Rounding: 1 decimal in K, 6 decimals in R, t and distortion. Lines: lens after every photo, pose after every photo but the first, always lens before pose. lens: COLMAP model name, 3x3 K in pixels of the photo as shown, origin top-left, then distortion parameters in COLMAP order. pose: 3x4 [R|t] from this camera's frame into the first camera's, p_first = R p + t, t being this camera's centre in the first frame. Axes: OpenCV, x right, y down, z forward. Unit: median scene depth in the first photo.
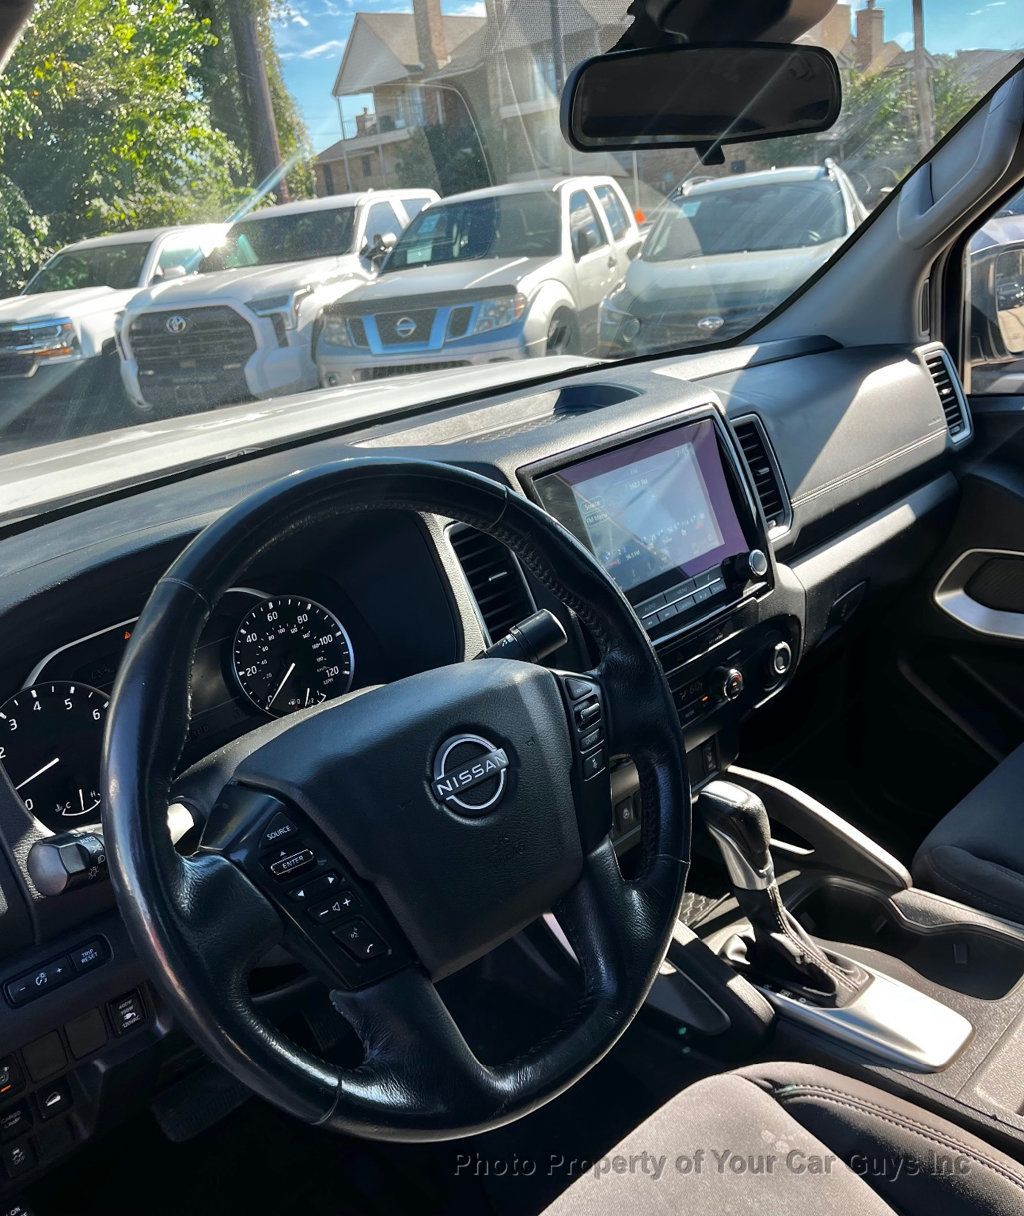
lens RADIAL K [[1087.5, 0, 510.7], [0, 1087.5, 620.7], [0, 0, 1]] dist [0.043345, -0.053136]
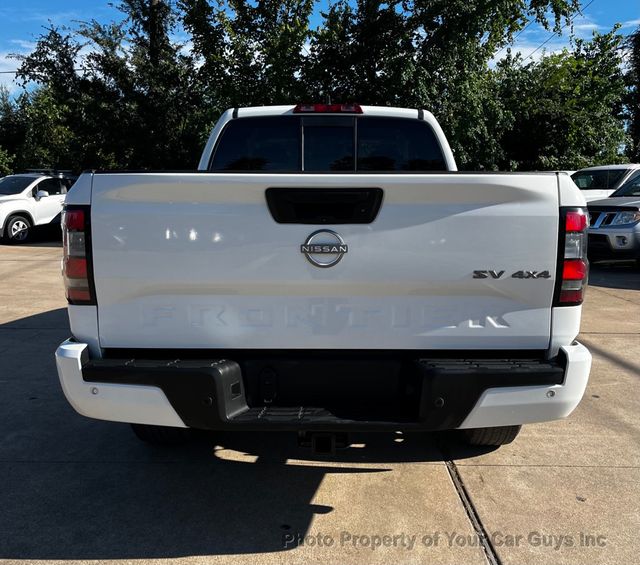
lens RADIAL K [[668.3, 0, 326.7], [0, 668.3, 288.1], [0, 0, 1]] dist [0.028237, 0.000000]
pose [[0.697616, 0.221433, -0.681395, 0.319468], [-0.332534, 0.942472, -0.034175, 0.063836], [0.634629, 0.250428, 0.731117, -0.219155]]
